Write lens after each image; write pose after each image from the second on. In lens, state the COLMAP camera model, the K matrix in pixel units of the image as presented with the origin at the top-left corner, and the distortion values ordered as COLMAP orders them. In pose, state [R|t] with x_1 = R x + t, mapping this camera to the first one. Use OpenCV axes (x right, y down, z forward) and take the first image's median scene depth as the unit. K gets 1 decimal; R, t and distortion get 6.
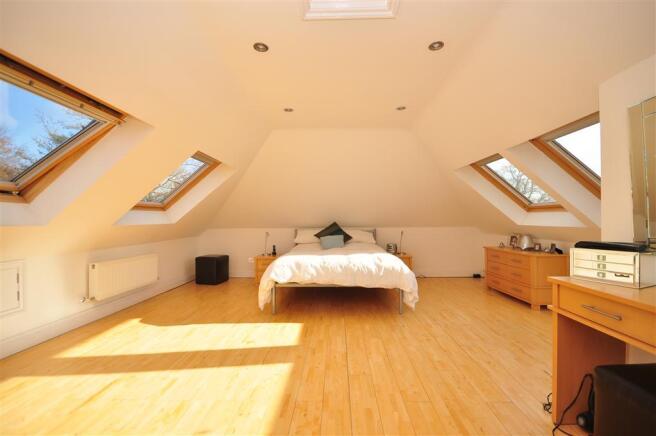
lens RADIAL K [[301.9, 0, 328.0], [0, 301.9, 218.0], [0, 0, 1]] dist [0.000551, -0.000004]
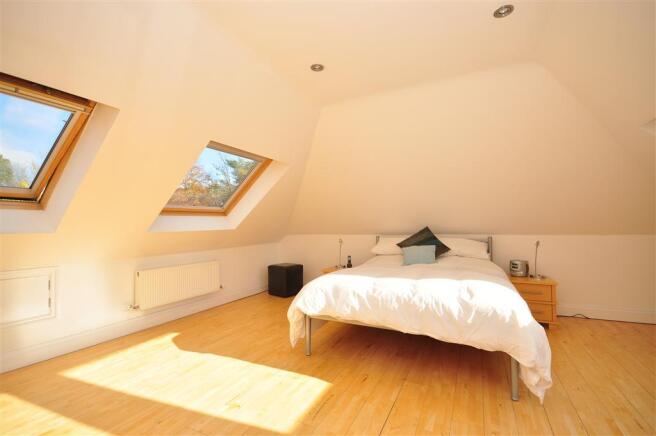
lens RADIAL K [[292.2, 0, 328.0], [0, 292.2, 218.0], [0, 0, 1]] dist [0.000061, -0.000018]
pose [[0.899832, -0.017554, -0.435883, 0.176337], [0.010945, 0.999784, -0.017671, 0.002782], [0.436099, 0.011130, 0.899830, 0.395326]]
